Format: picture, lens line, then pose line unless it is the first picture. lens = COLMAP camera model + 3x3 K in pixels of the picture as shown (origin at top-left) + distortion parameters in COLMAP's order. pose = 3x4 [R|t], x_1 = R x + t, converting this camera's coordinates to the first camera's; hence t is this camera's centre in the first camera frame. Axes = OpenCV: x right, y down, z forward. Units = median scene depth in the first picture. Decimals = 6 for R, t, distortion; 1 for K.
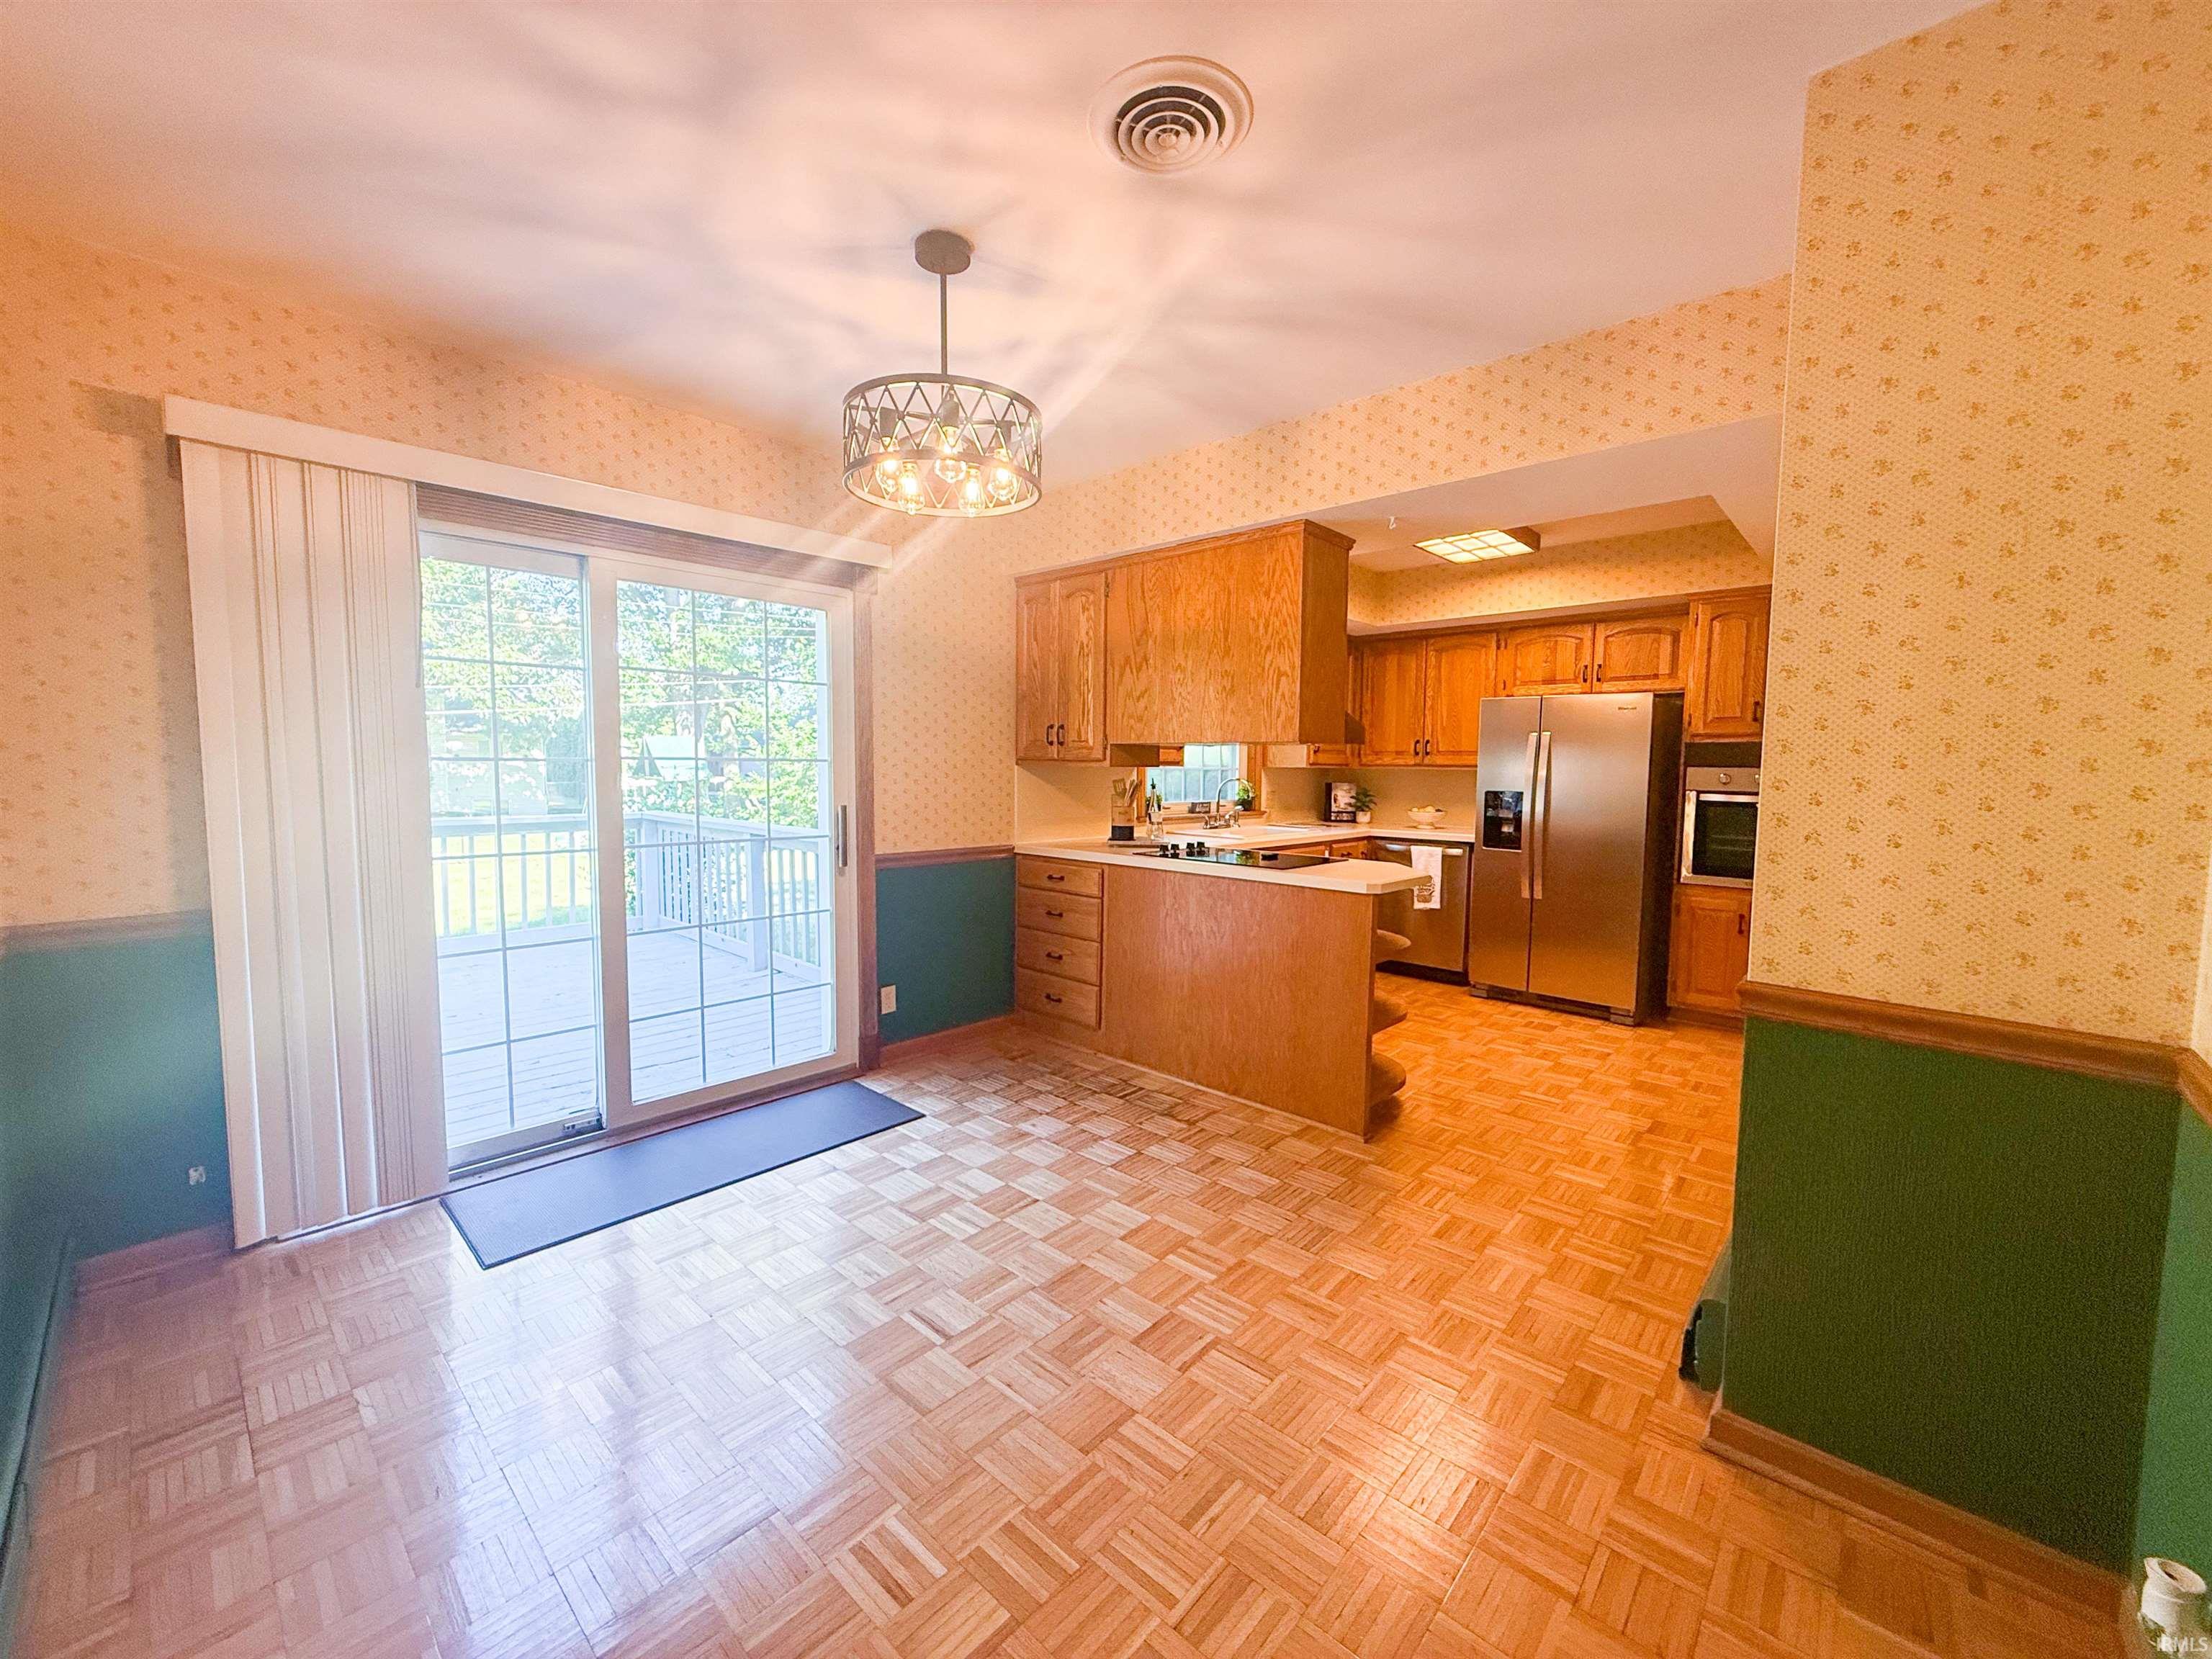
lens RADIAL K [[884.9, 0, 1089.0], [0, 884.9, 830.2], [0, 0, 1]] dist [-0.002124, -0.000255]
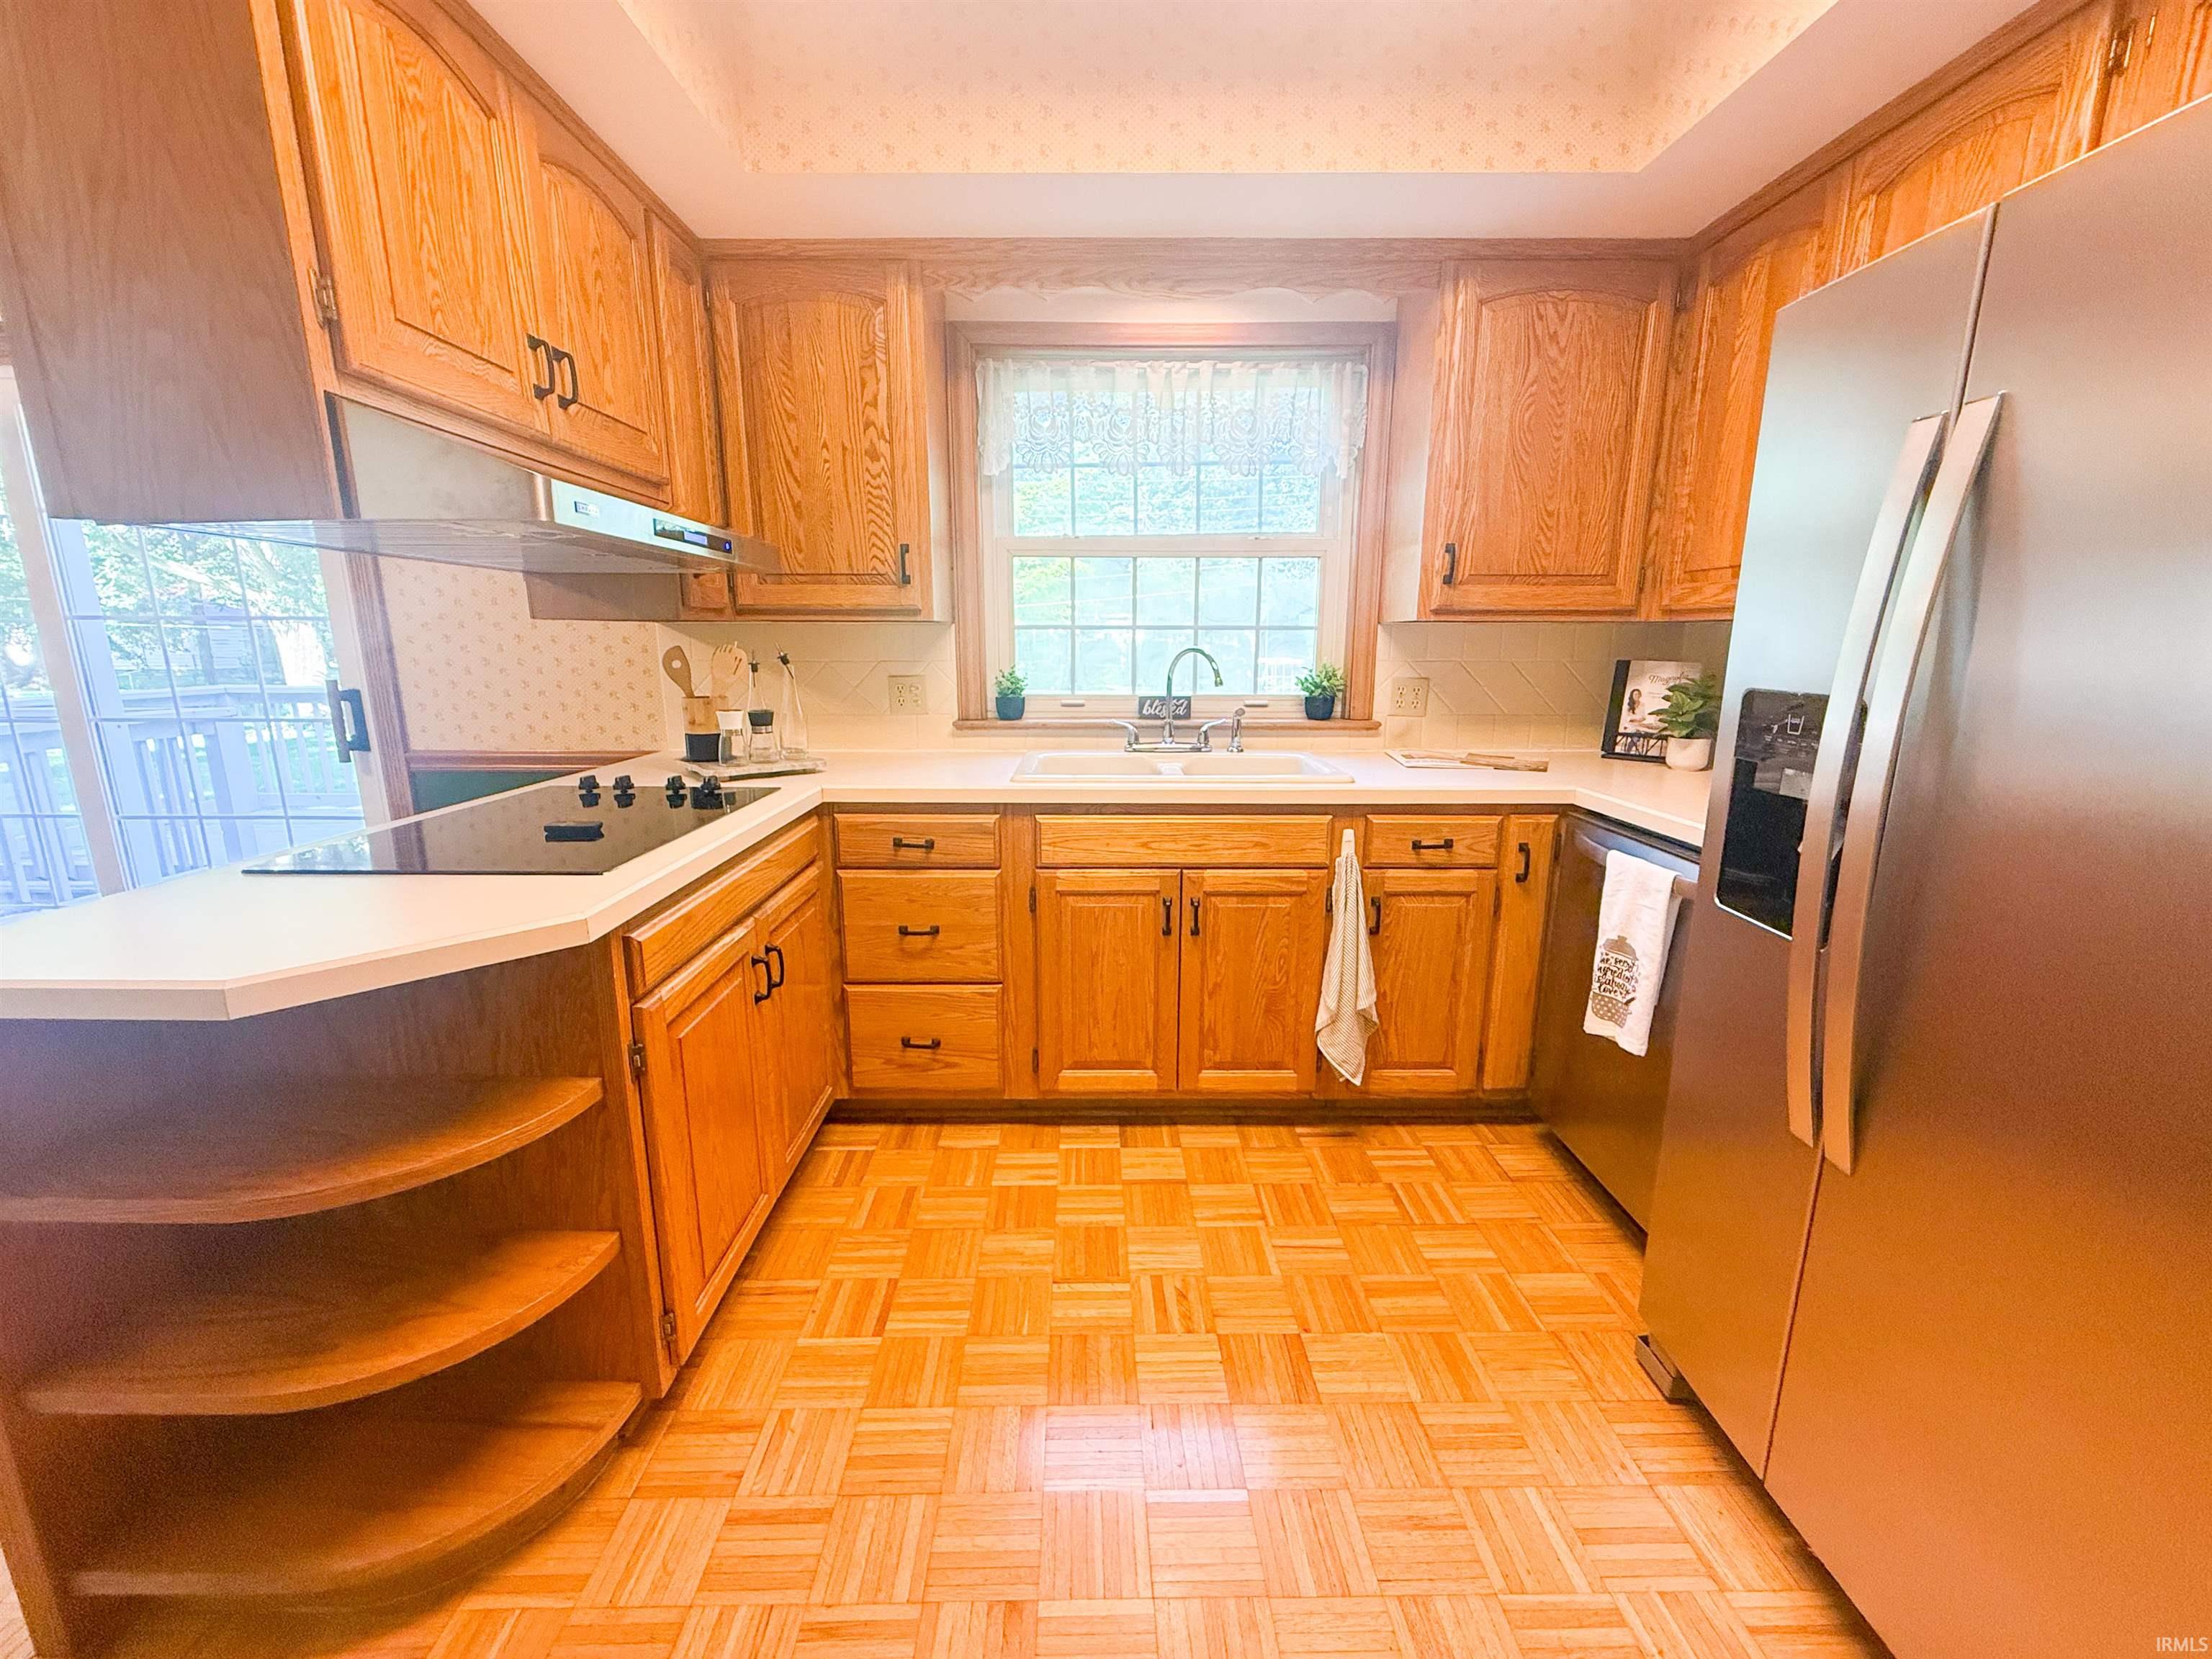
lens RADIAL K [[884.9, 0, 1093.9], [0, 884.9, 828.5], [0, 0, 1]] dist [-0.002124, -0.000255]
pose [[0.689047, 0.140605, -0.710946, 0.527712], [-0.046097, 0.987516, 0.150626, -0.035404], [0.723249, -0.071016, 0.686926, 0.711095]]
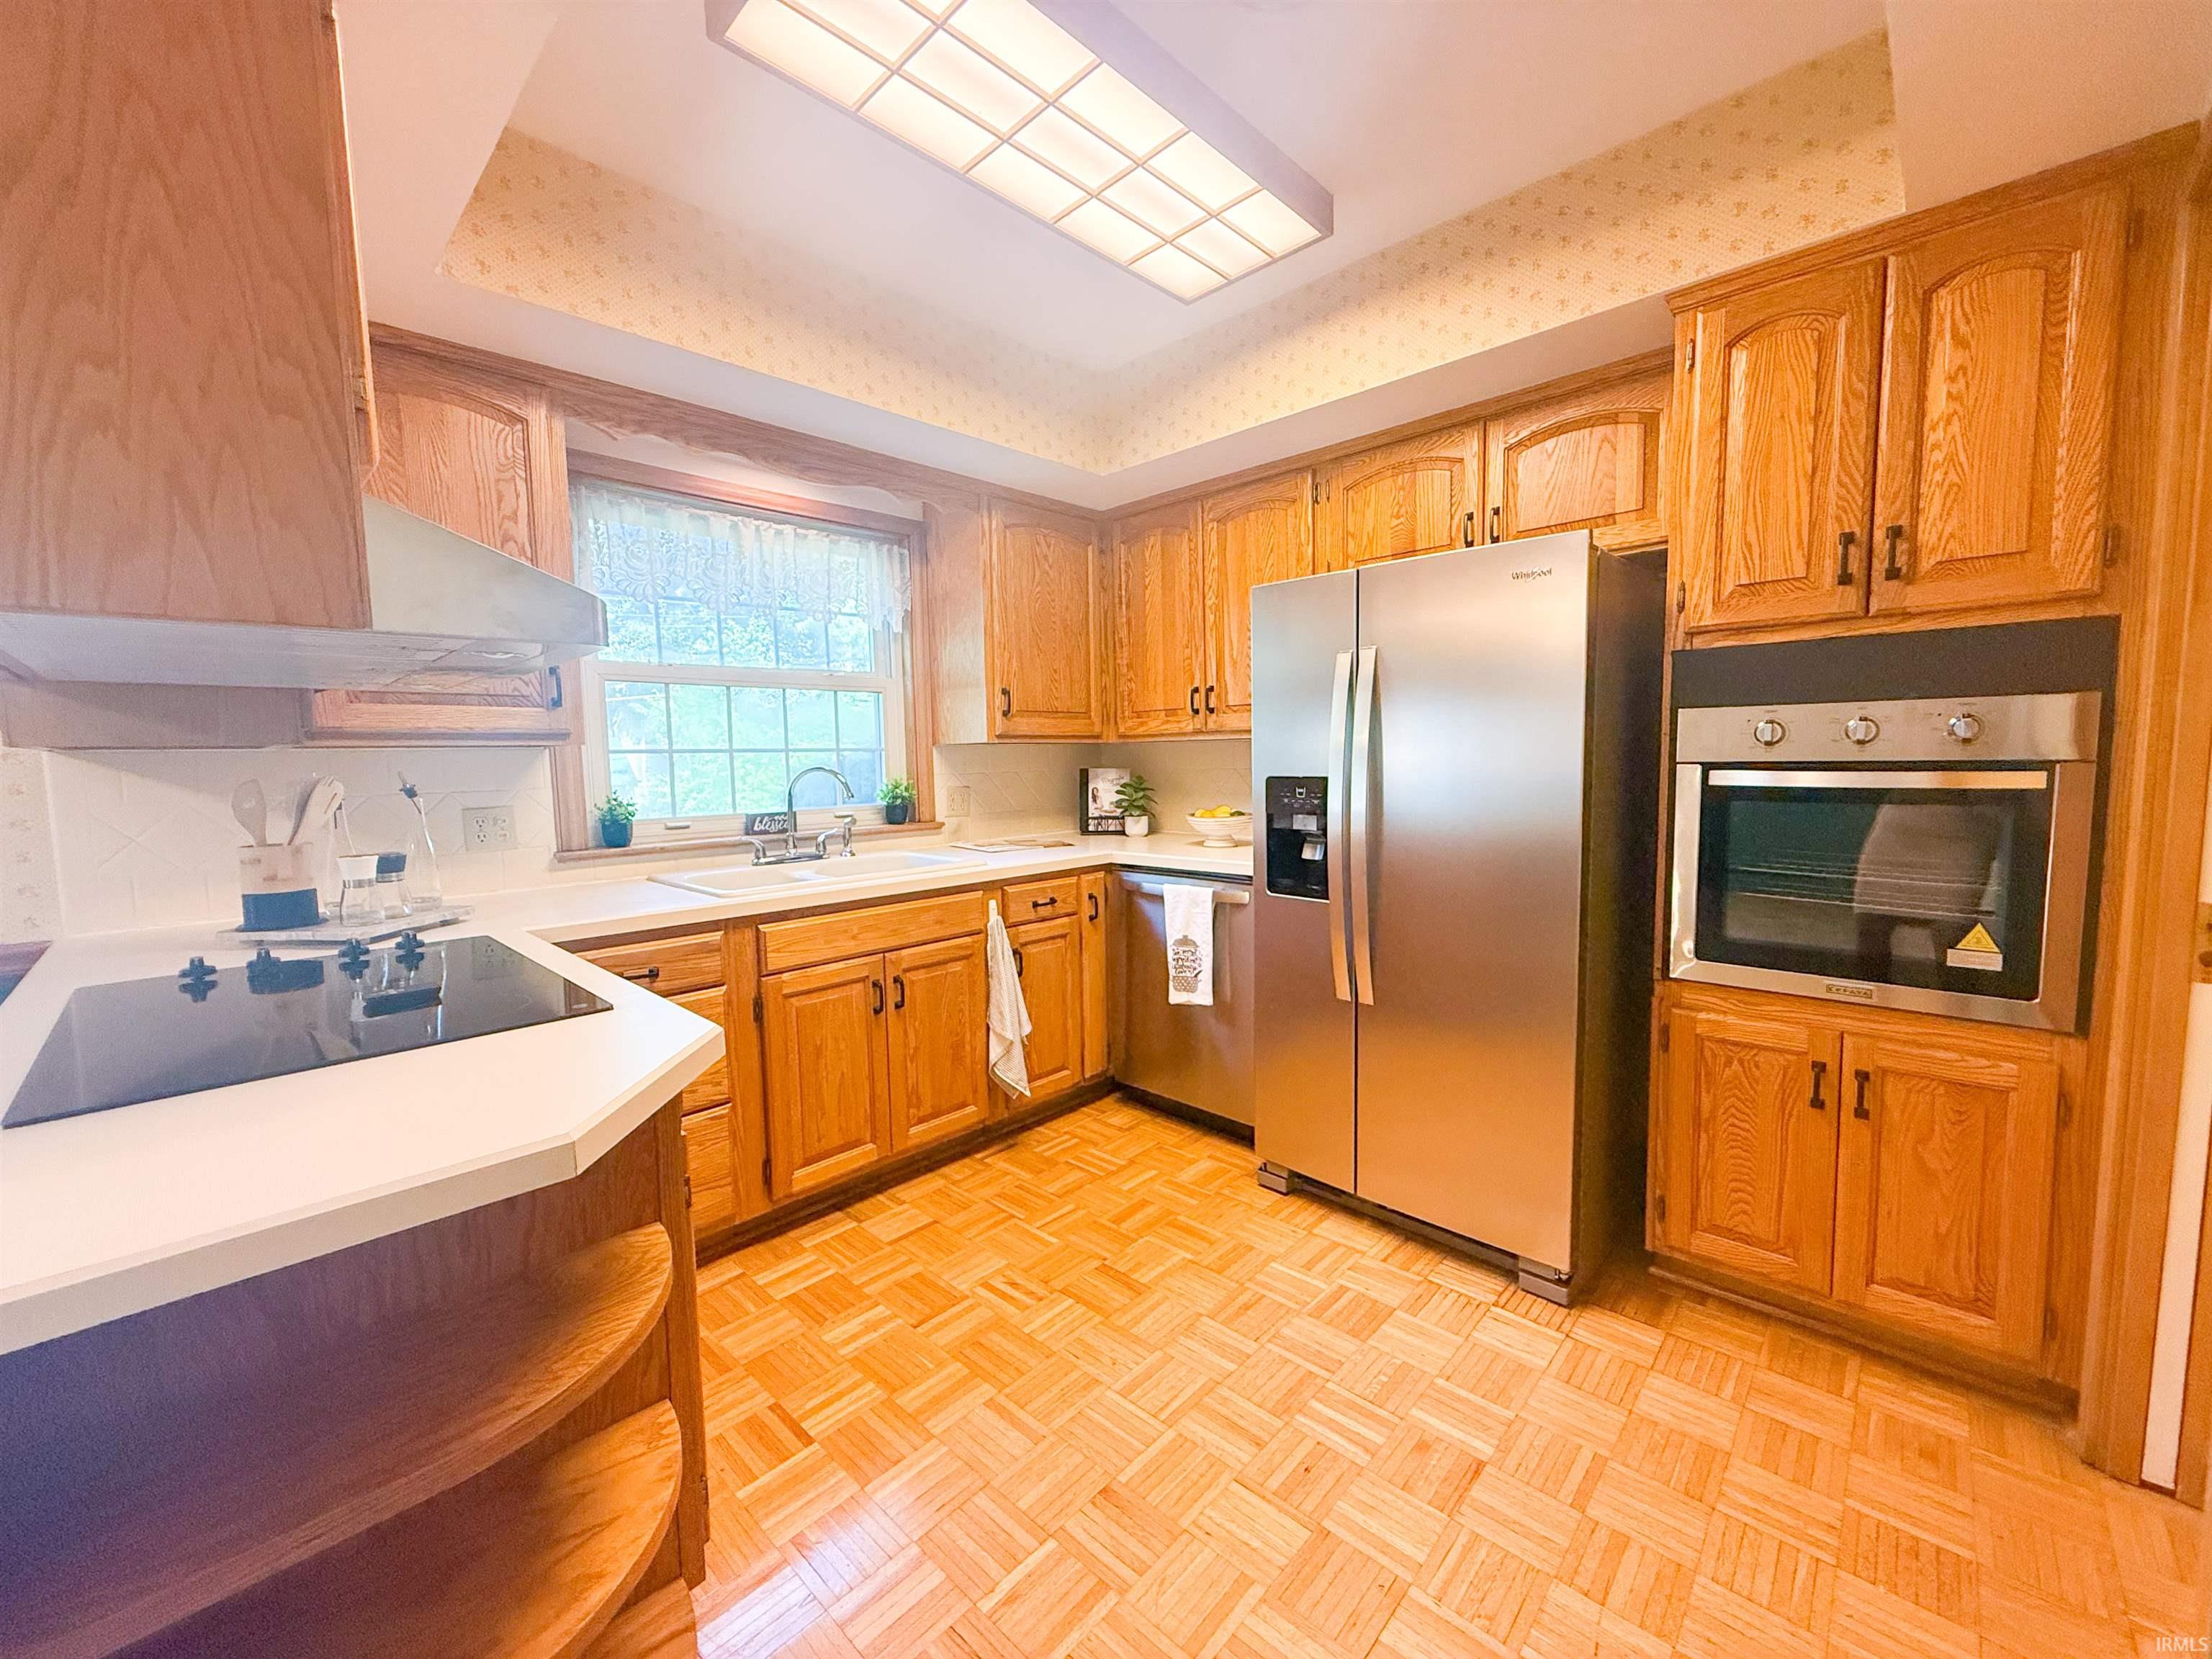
lens RADIAL K [[884.9, 0, 1089.9], [0, 884.9, 828.5], [0, 0, 1]] dist [-0.002124, -0.000255]
pose [[0.999419, -0.029245, -0.017506, 0.373437], [0.029394, 0.999533, 0.008305, -0.023429], [0.017255, -0.008815, 0.999812, 0.531980]]
